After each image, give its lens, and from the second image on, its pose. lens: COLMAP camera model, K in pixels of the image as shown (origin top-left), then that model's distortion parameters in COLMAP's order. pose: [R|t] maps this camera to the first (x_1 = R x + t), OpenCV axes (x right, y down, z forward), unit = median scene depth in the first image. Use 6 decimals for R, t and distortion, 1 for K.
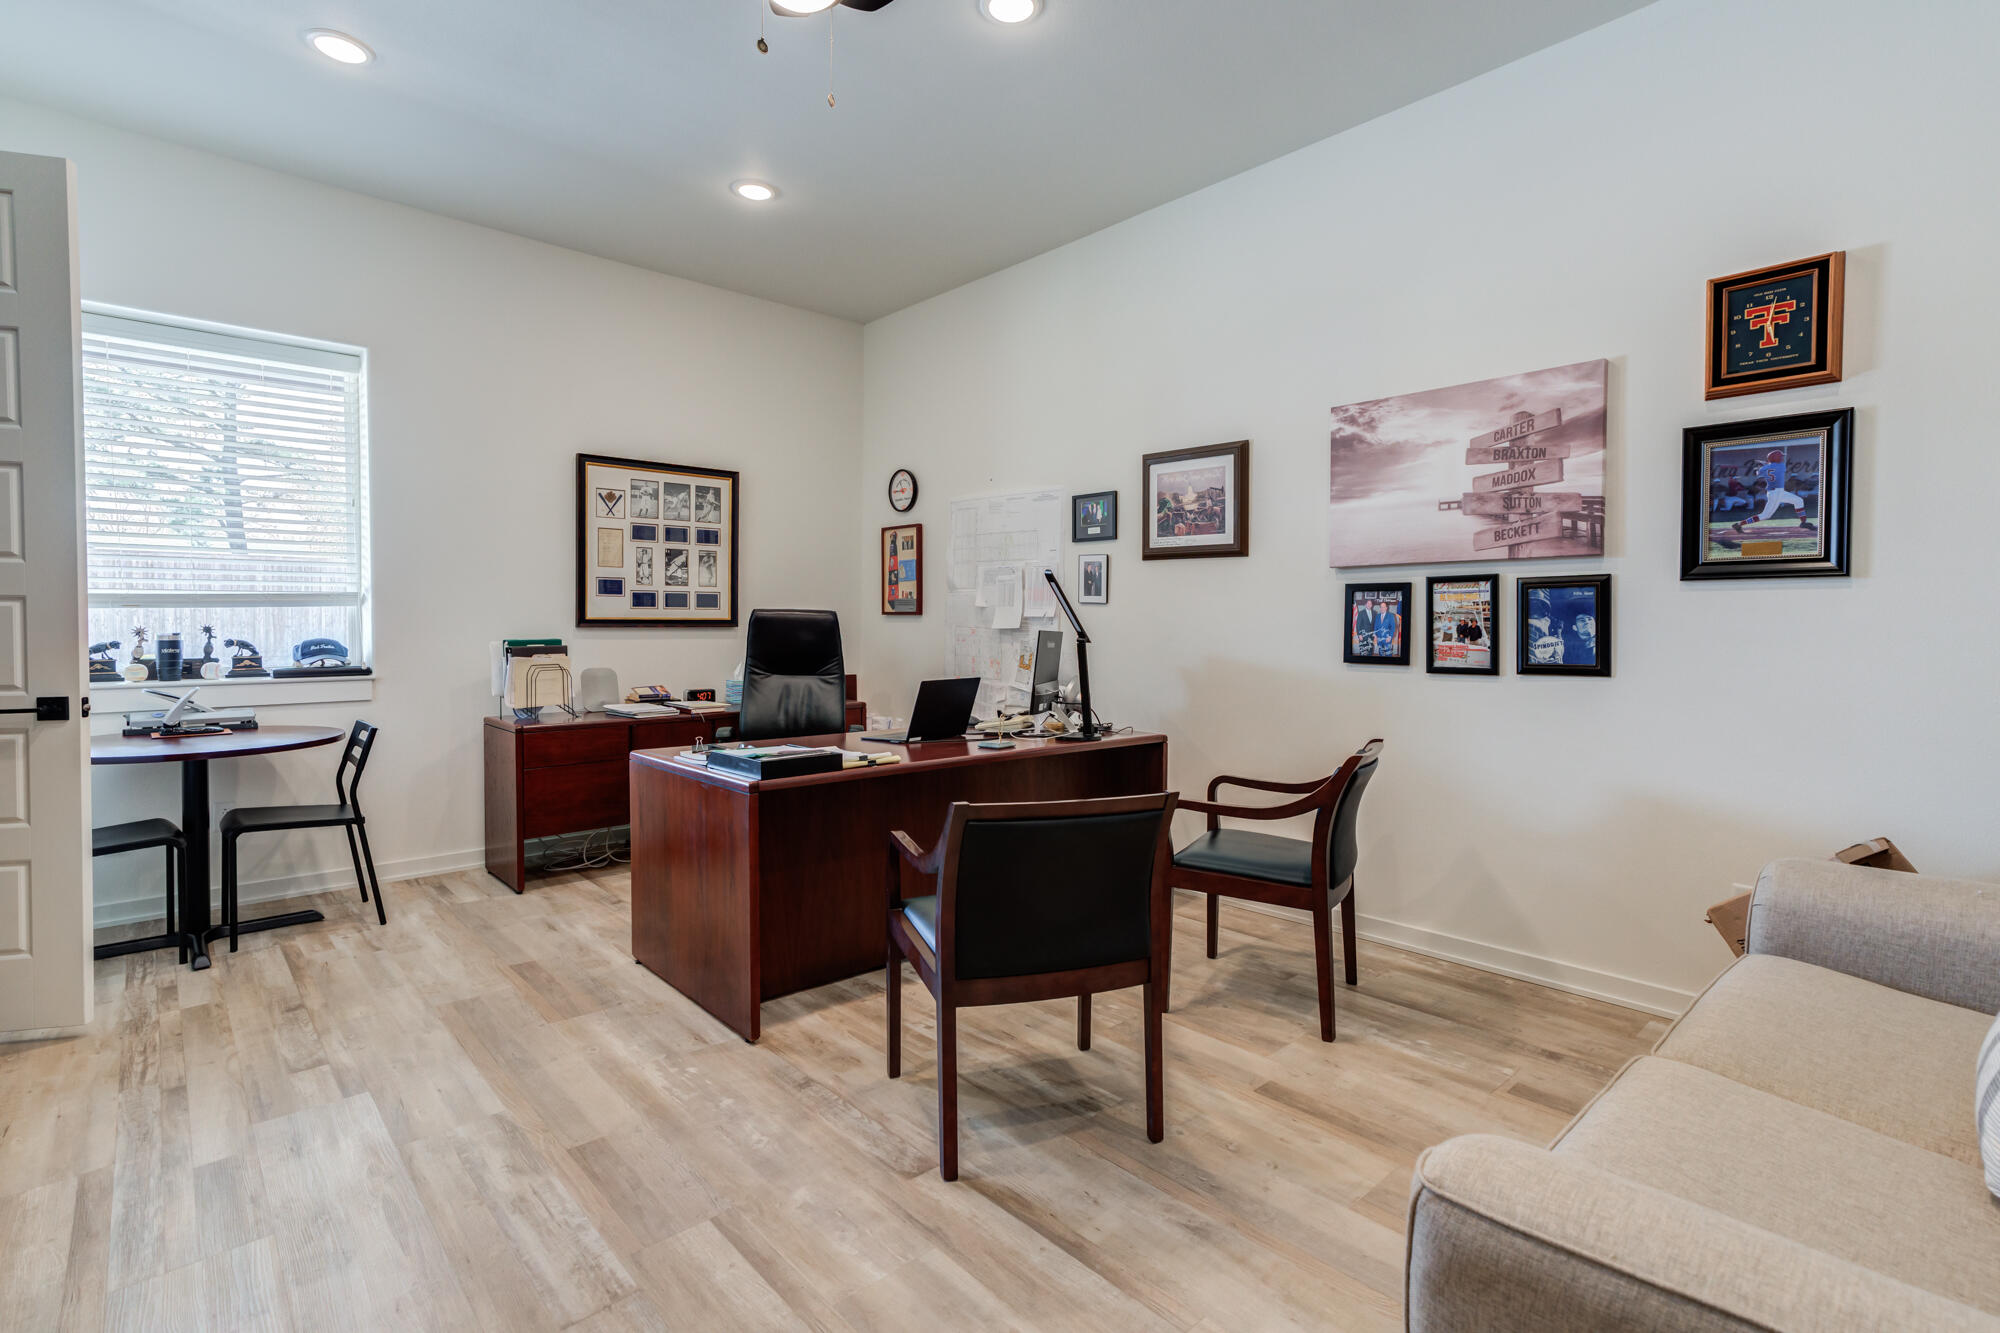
lens RADIAL K [[920.9, 0, 1005.5], [0, 920.9, 648.8], [0, 0, 1]] dist [-0.006646, 0.011314]
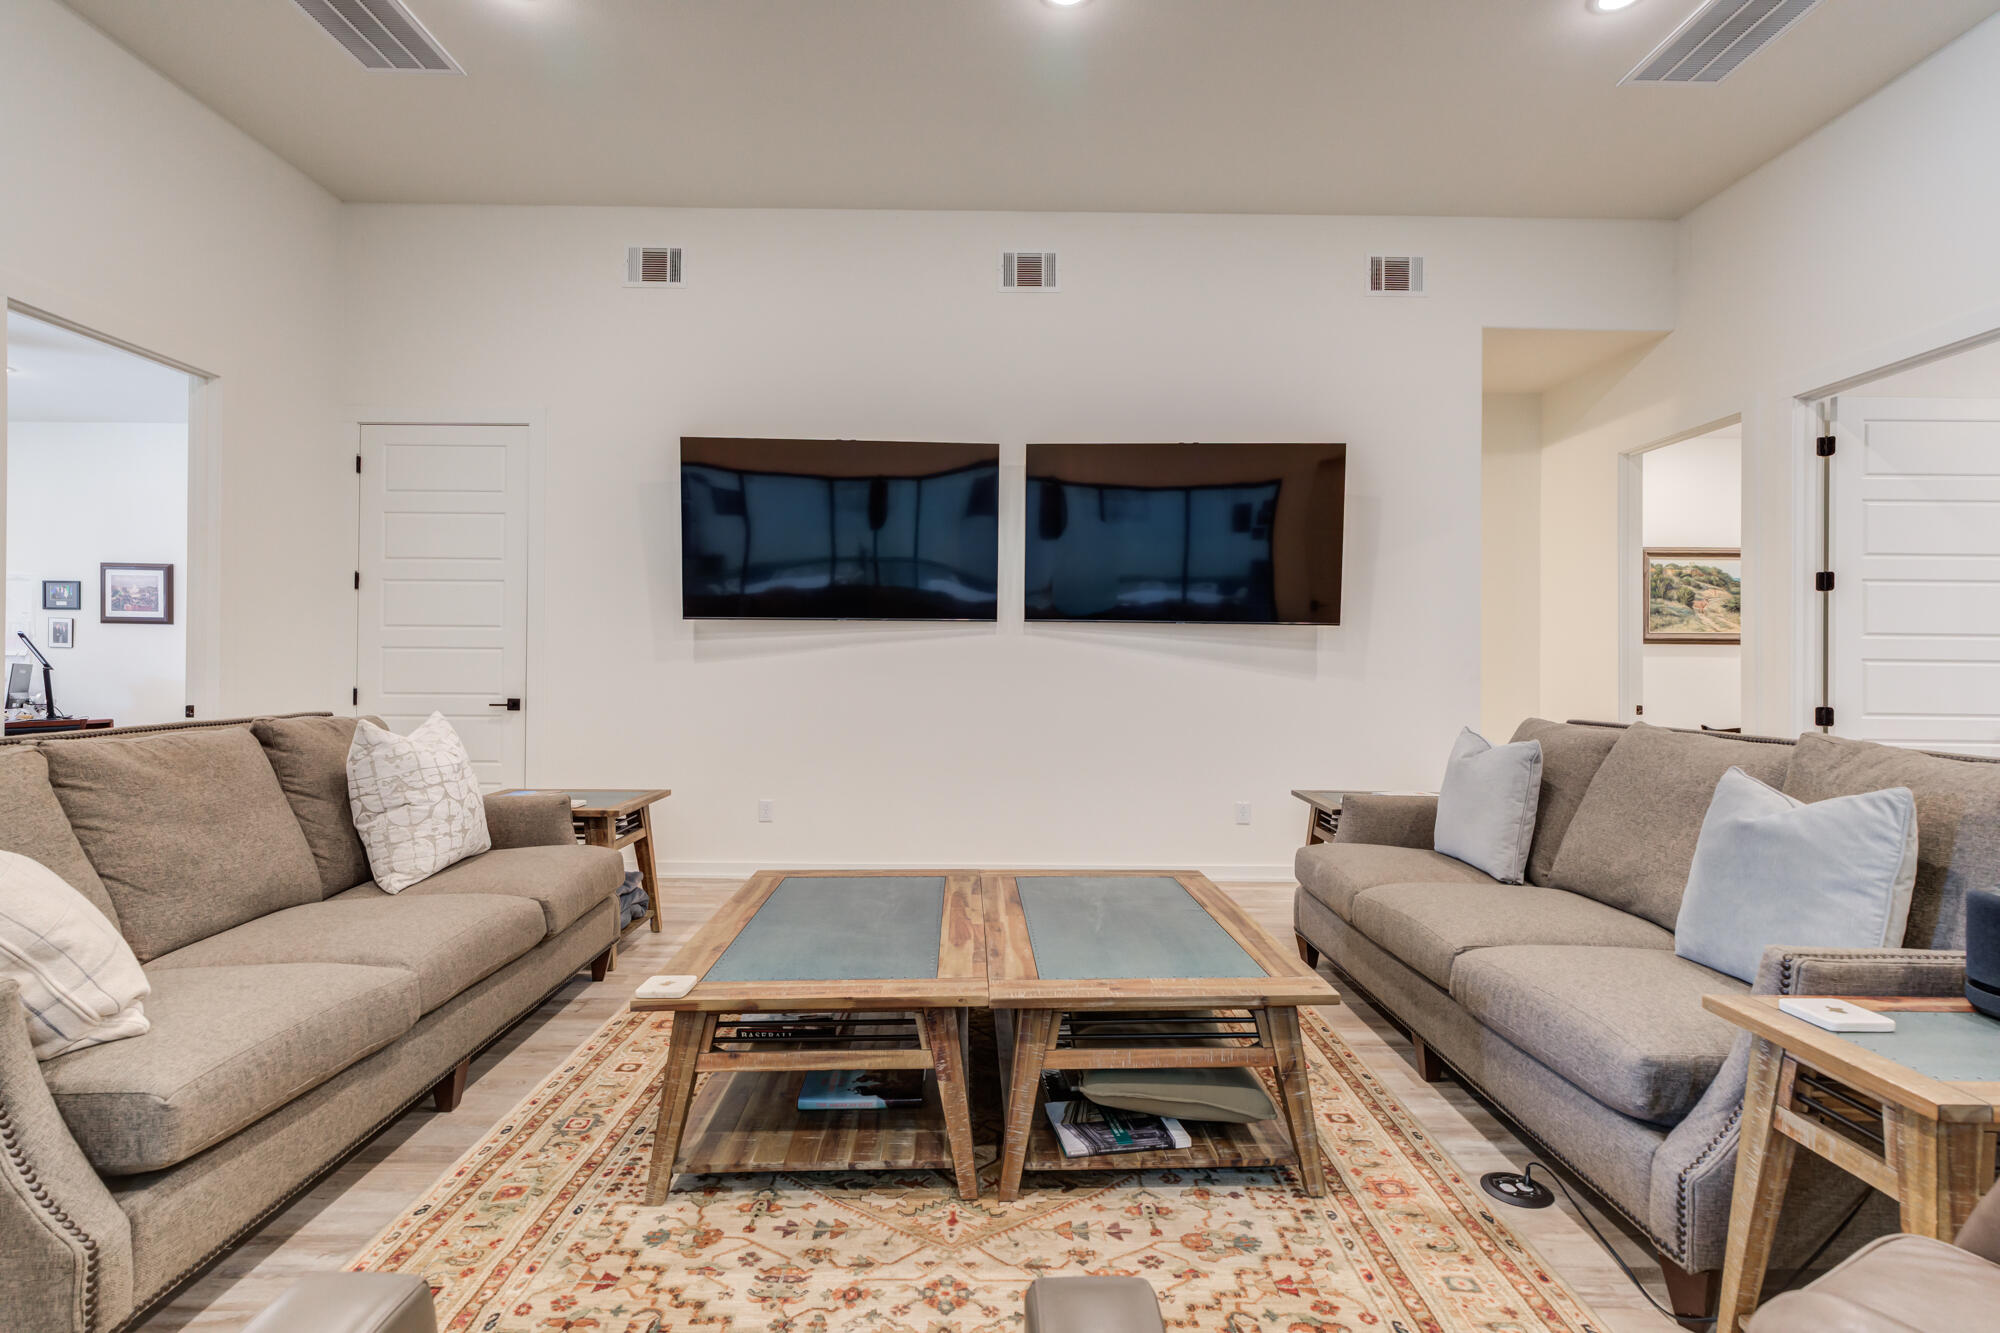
lens RADIAL K [[970.1, 0, 991.4], [0, 970.1, 660.9], [0, 0, 1]] dist [0.008179, 0.004255]
pose [[0.677149, 0.004186, 0.735834, -0.067525], [0.020020, 0.999509, -0.024110, 0.049604], [-0.735573, 0.031057, 0.676733, -1.415894]]
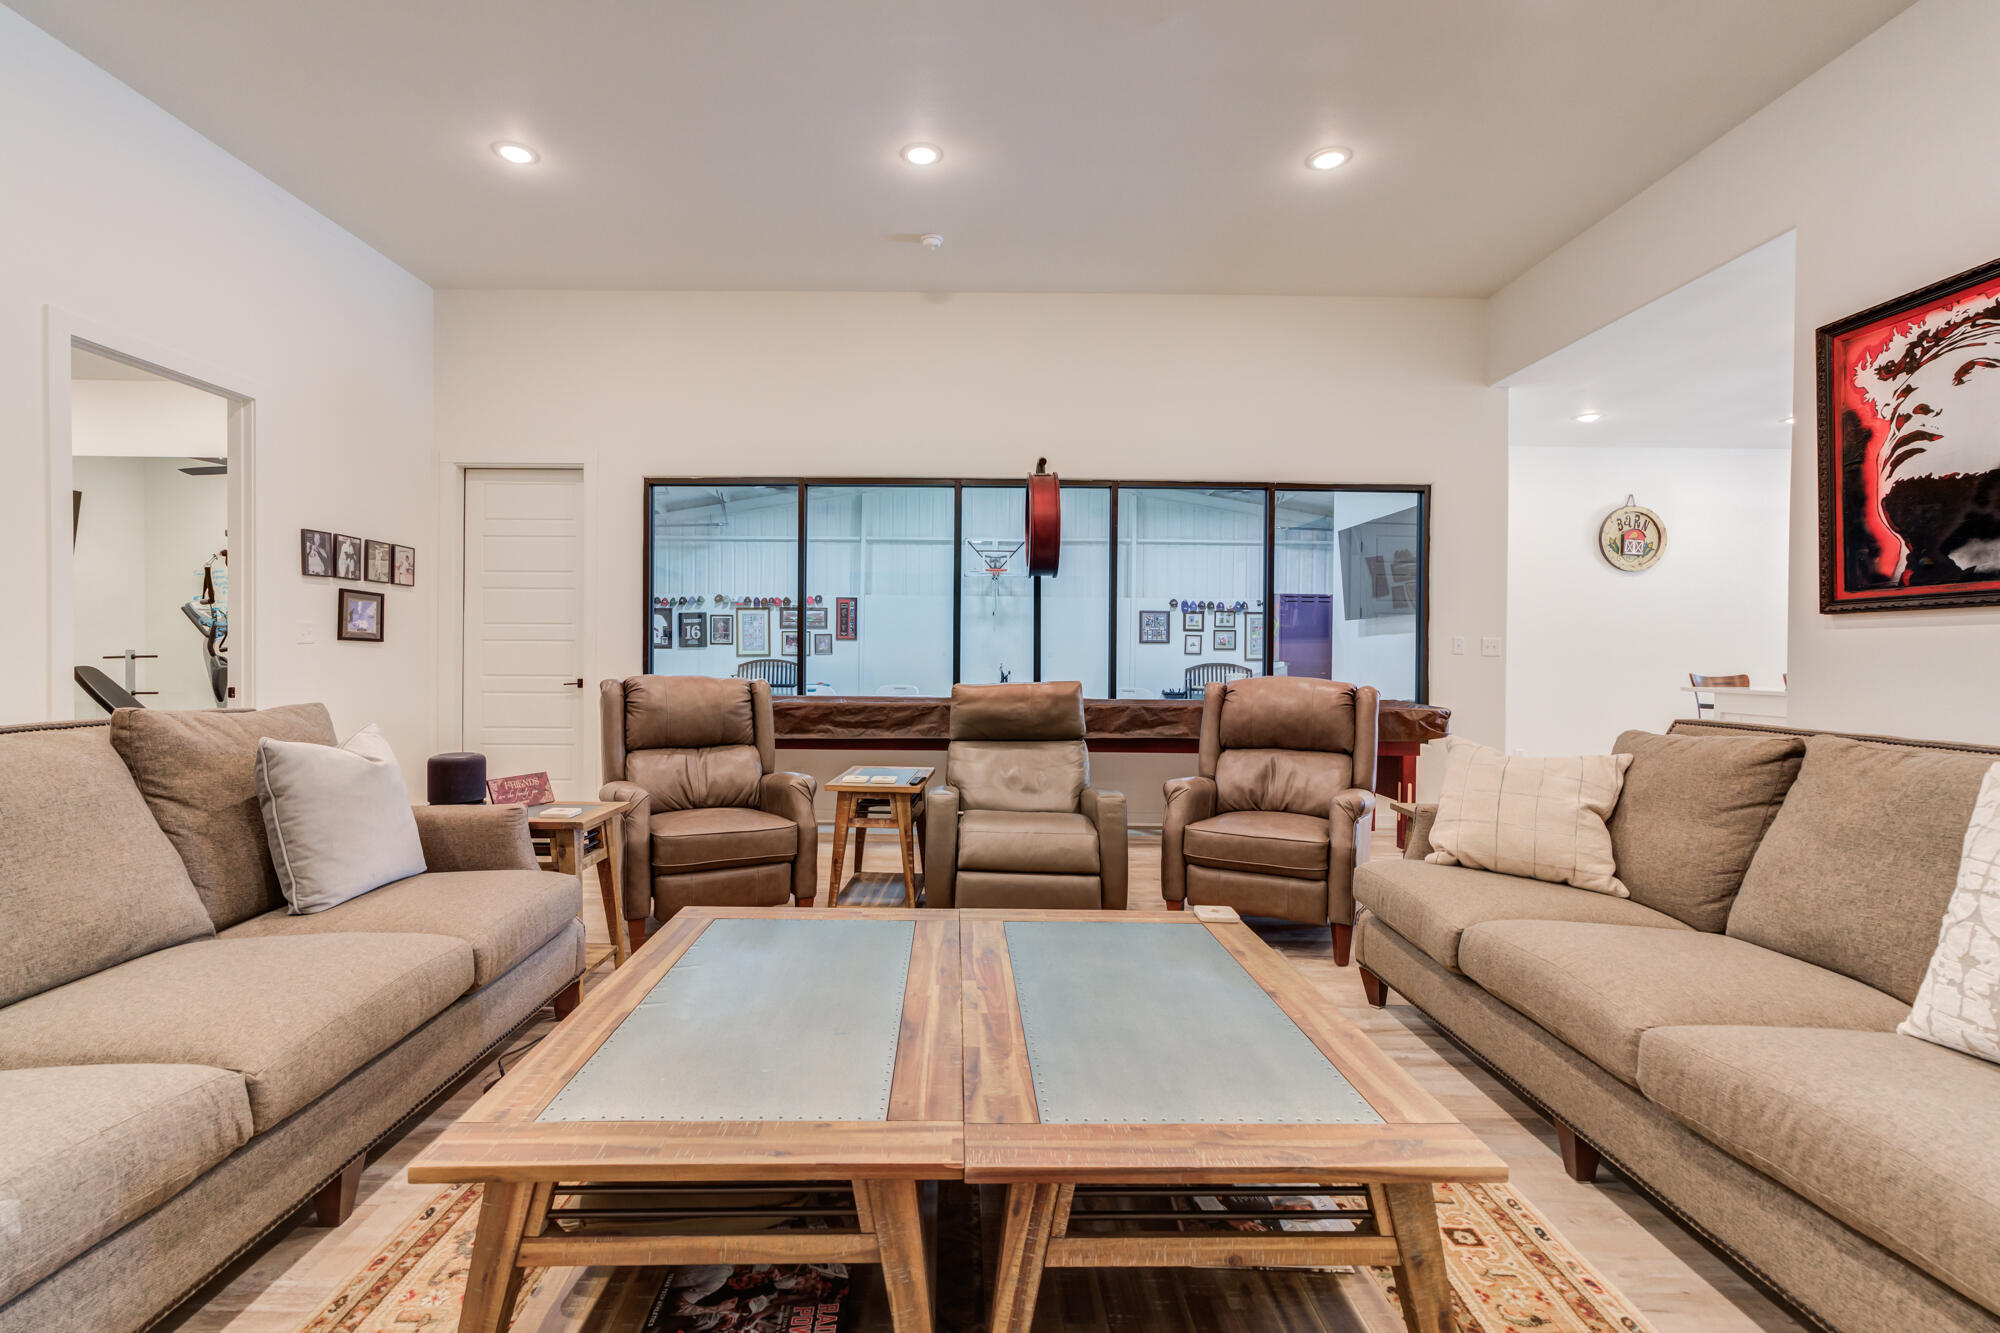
lens RADIAL K [[920.9, 0, 991.8], [0, 920.9, 652.9], [0, 0, 1]] dist [-0.006646, 0.011314]
pose [[-0.669849, -0.004759, -0.742482, 0.685923], [-0.032420, 0.999213, 0.022843, 0.024339], [0.741789, 0.039372, -0.669477, -0.705518]]
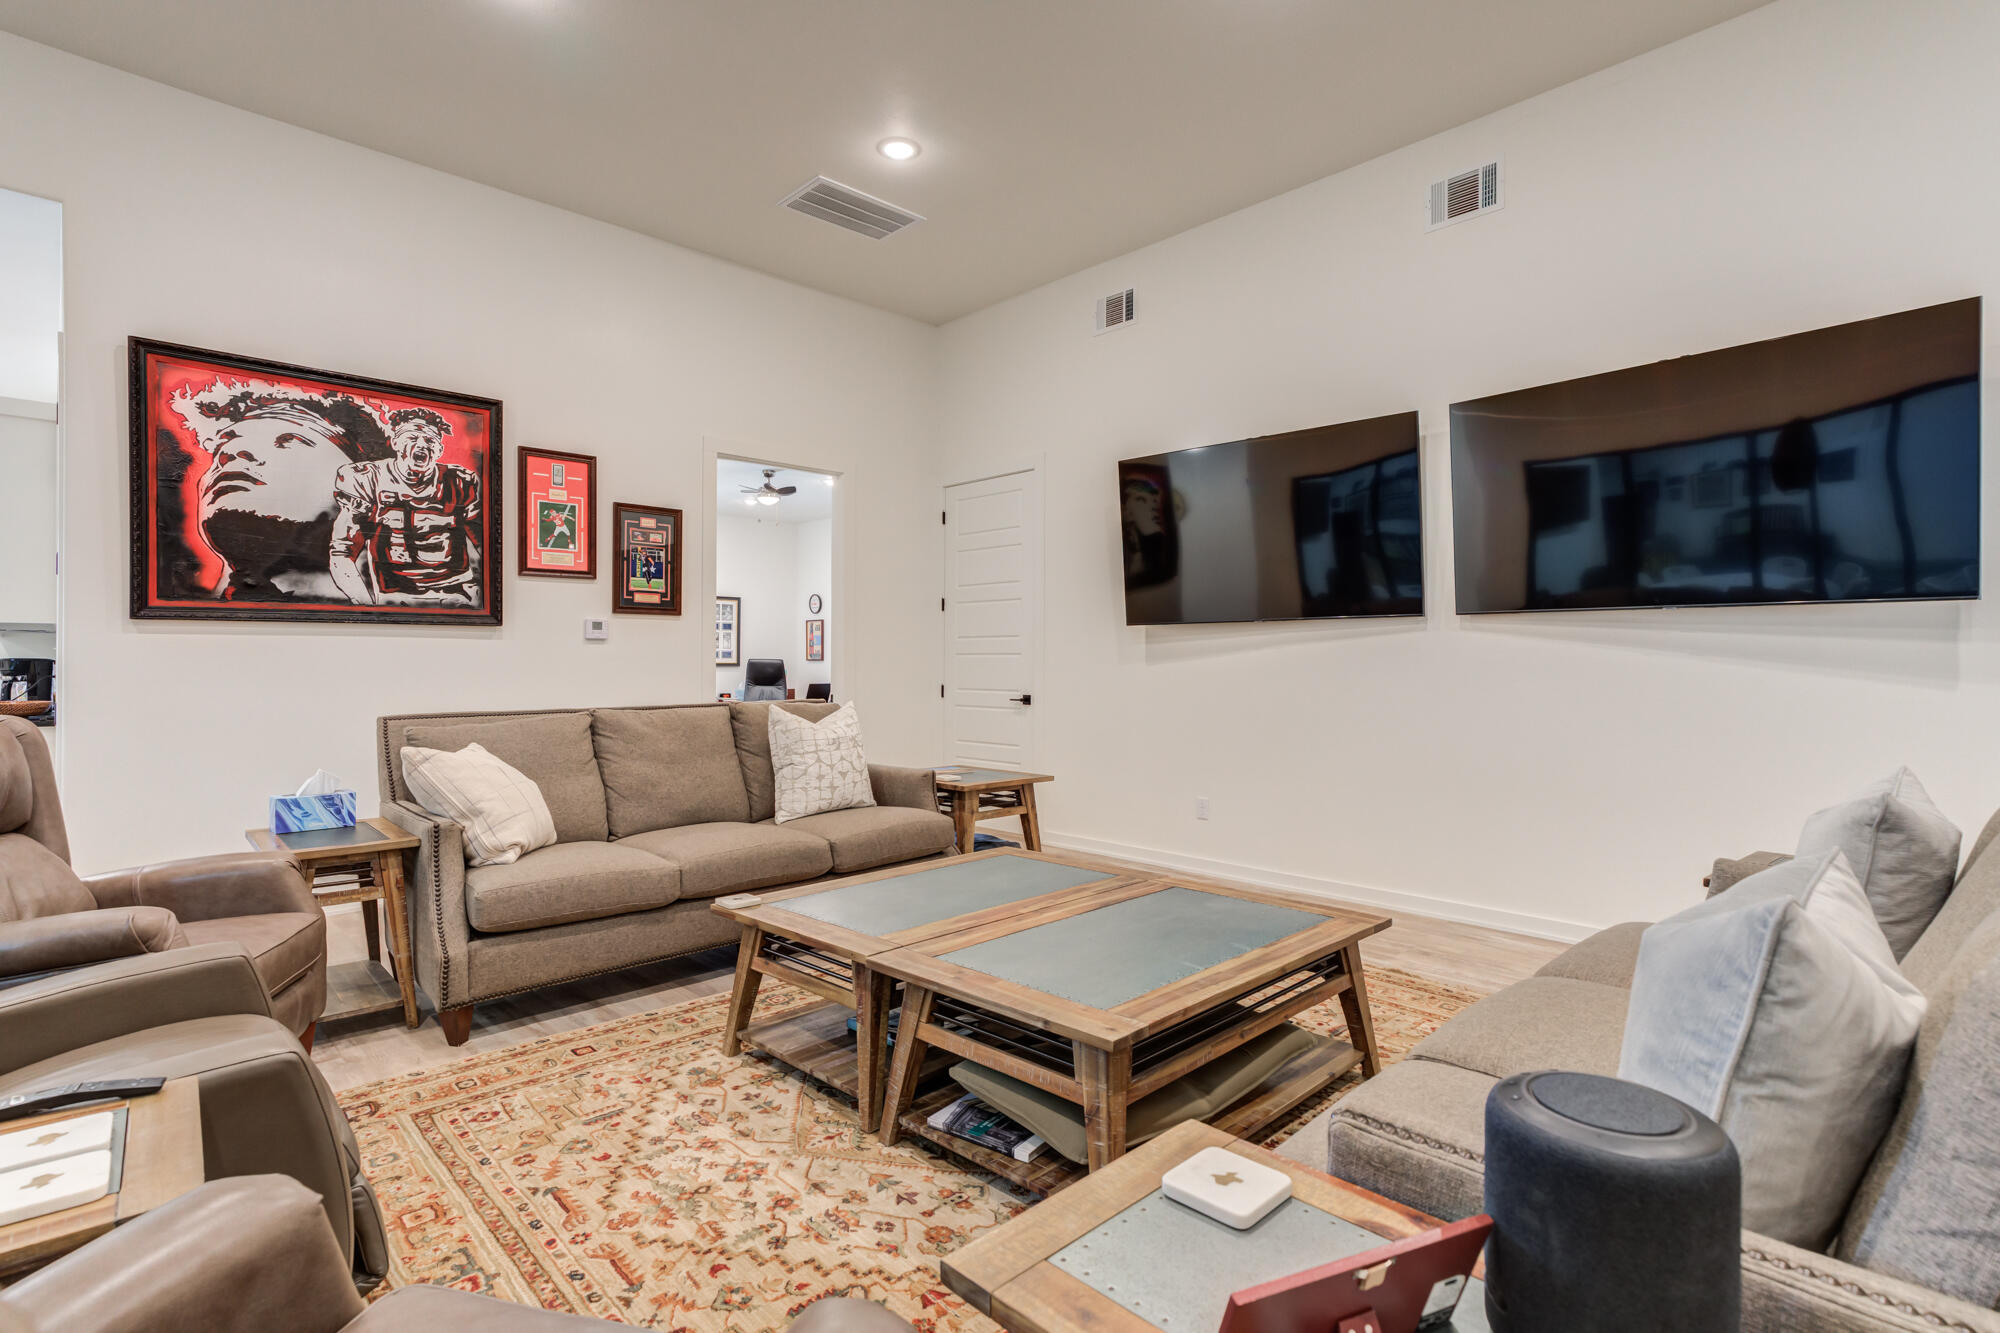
lens RADIAL K [[970.1, 0, 984.1], [0, 970.1, 661.5], [0, 0, 1]] dist [0.008179, 0.004255]
pose [[0.999936, -0.000079, 0.011272, 0.330532], [0.000471, 0.999395, -0.034774, 0.055802], [-0.011262, 0.034777, 0.999332, -1.631437]]
